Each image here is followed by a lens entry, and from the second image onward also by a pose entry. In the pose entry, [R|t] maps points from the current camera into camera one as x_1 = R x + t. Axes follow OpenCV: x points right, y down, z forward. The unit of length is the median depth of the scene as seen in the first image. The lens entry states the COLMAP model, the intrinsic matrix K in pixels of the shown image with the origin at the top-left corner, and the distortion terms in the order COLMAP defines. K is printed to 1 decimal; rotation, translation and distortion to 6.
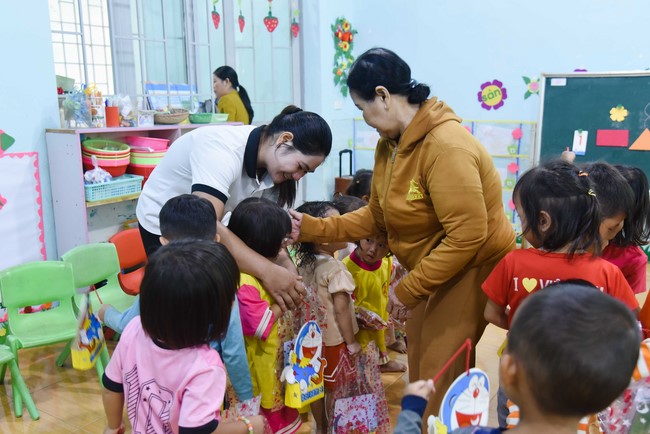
lens RADIAL K [[665.9, 0, 341.7], [0, 665.9, 226.4], [0, 0, 1]] dist [0.020796, 0.000000]
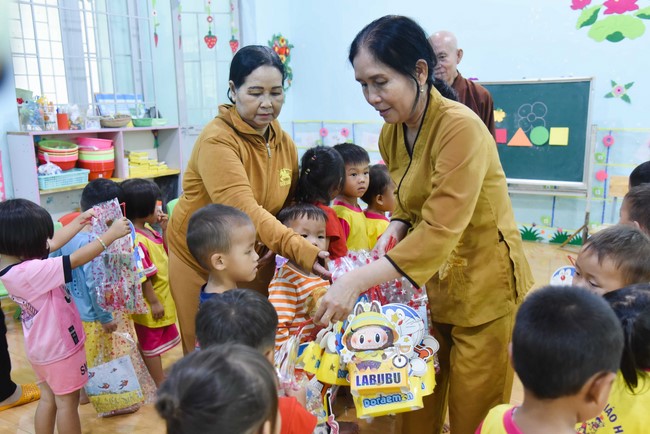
lens RADIAL K [[665.9, 0, 331.5], [0, 665.9, 222.6], [0, 0, 1]] dist [0.020796, 0.000000]
pose [[0.999799, -0.007485, -0.018596, 0.141336], [0.007247, 0.999891, -0.012830, 0.033789], [0.018690, 0.012693, 0.999745, -0.180731]]
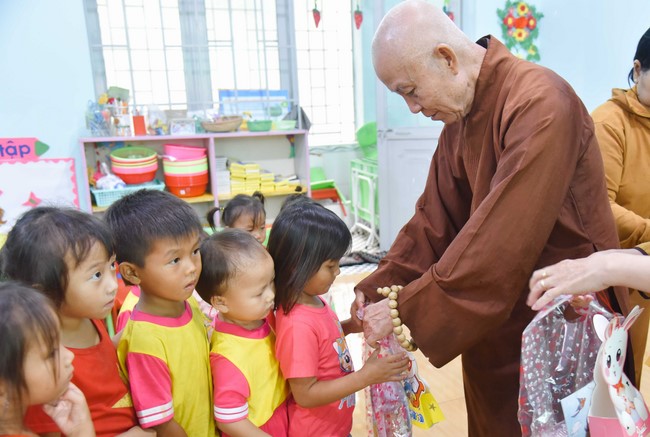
lens RADIAL K [[665.9, 0, 349.5], [0, 665.9, 234.7], [0, 0, 1]] dist [0.020796, 0.000000]
pose [[0.805926, 0.104721, -0.582680, 0.433584], [-0.094101, 0.994378, 0.048557, -0.062925], [0.584489, 0.015697, 0.811250, 0.291578]]
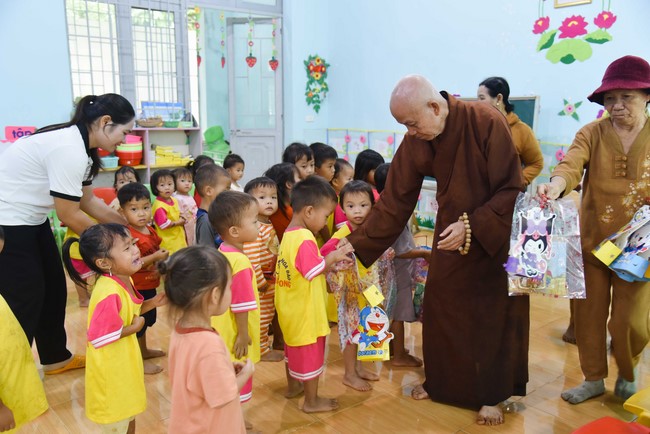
lens RADIAL K [[621.1, 0, 327.0], [0, 621.1, 219.9], [0, 0, 1]] dist [0.033310, 0.000000]
pose [[0.945435, 0.070659, -0.318057, 0.584231], [-0.076858, 0.997018, -0.006967, 0.042385], [0.316616, 0.031032, 0.948046, -0.255305]]
